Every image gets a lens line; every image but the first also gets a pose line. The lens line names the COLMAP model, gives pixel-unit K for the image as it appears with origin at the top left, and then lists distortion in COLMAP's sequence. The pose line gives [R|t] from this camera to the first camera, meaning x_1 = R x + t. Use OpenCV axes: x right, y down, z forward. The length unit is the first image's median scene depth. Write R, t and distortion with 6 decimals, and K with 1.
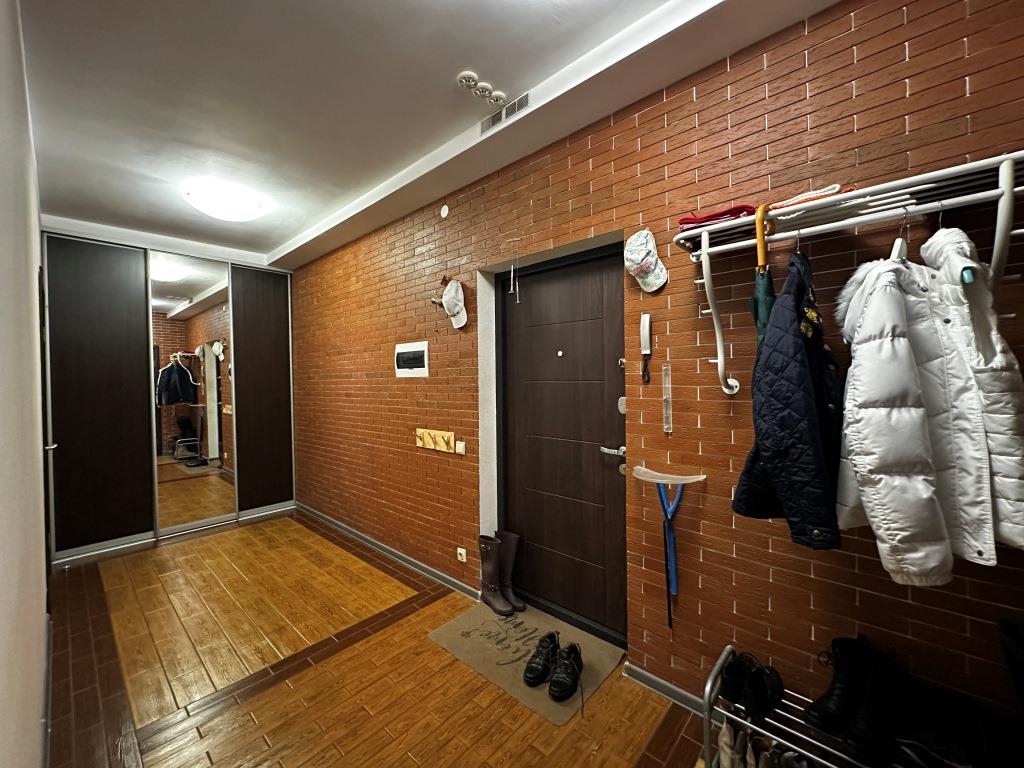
lens RADIAL K [[407.6, 0, 510.8], [0, 407.6, 382.9], [0, 0, 1]] dist [-0.001695, 0.000151]
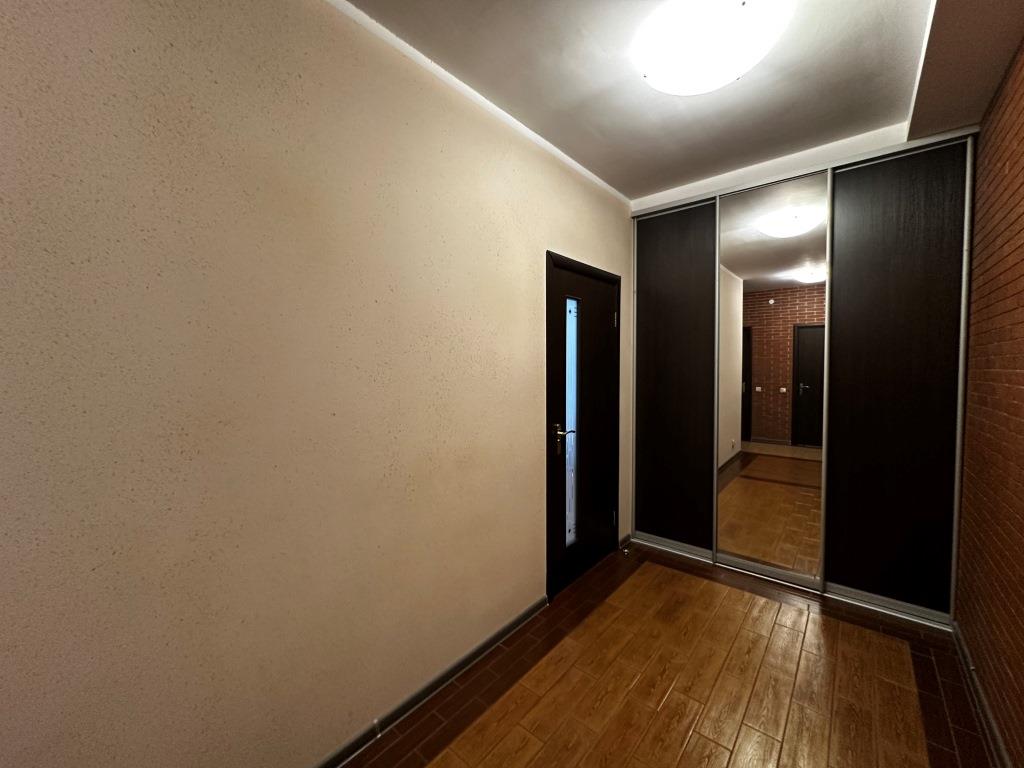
lens RADIAL K [[407.6, 0, 510.8], [0, 407.6, 382.9], [0, 0, 1]] dist [-0.001695, 0.000151]
pose [[0.026281, 0.057966, -0.997973, -0.097245], [-0.008250, 0.998296, 0.057768, -0.014906], [0.999621, 0.006715, 0.026714, 0.567881]]
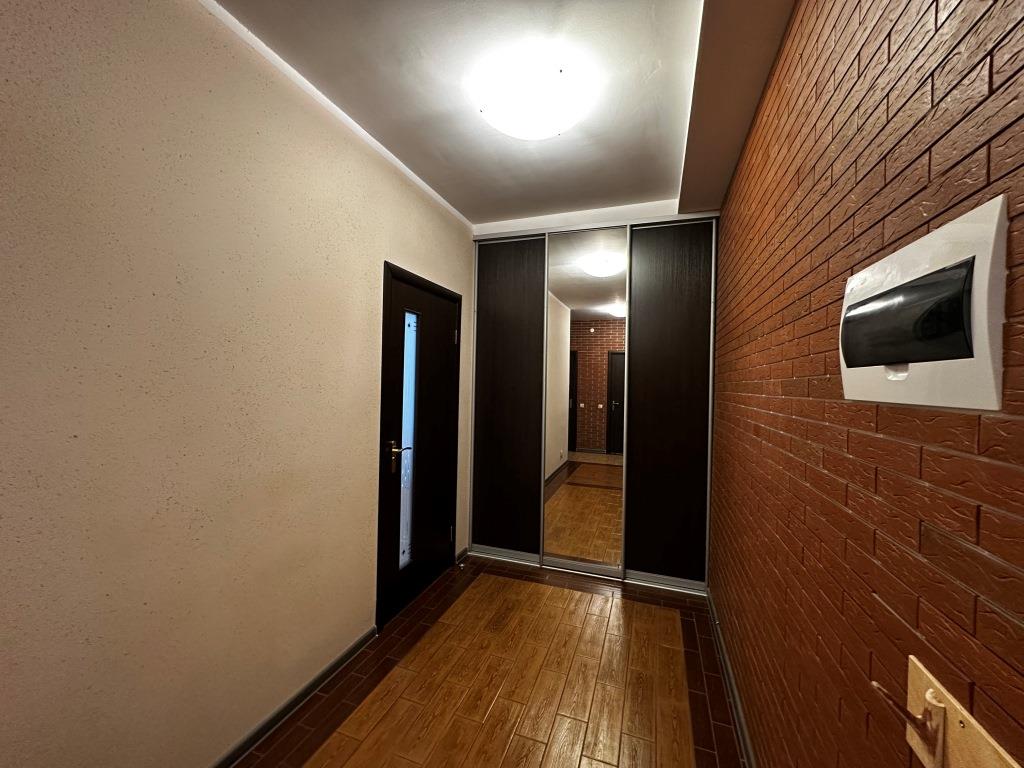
lens RADIAL K [[407.6, 0, 510.8], [0, 407.6, 382.9], [0, 0, 1]] dist [-0.001695, 0.000151]
pose [[0.380198, 0.026796, -0.924517, -0.097248], [-0.040985, 0.999086, 0.012103, -0.016169], [0.923997, 0.033290, 0.380949, 0.587918]]
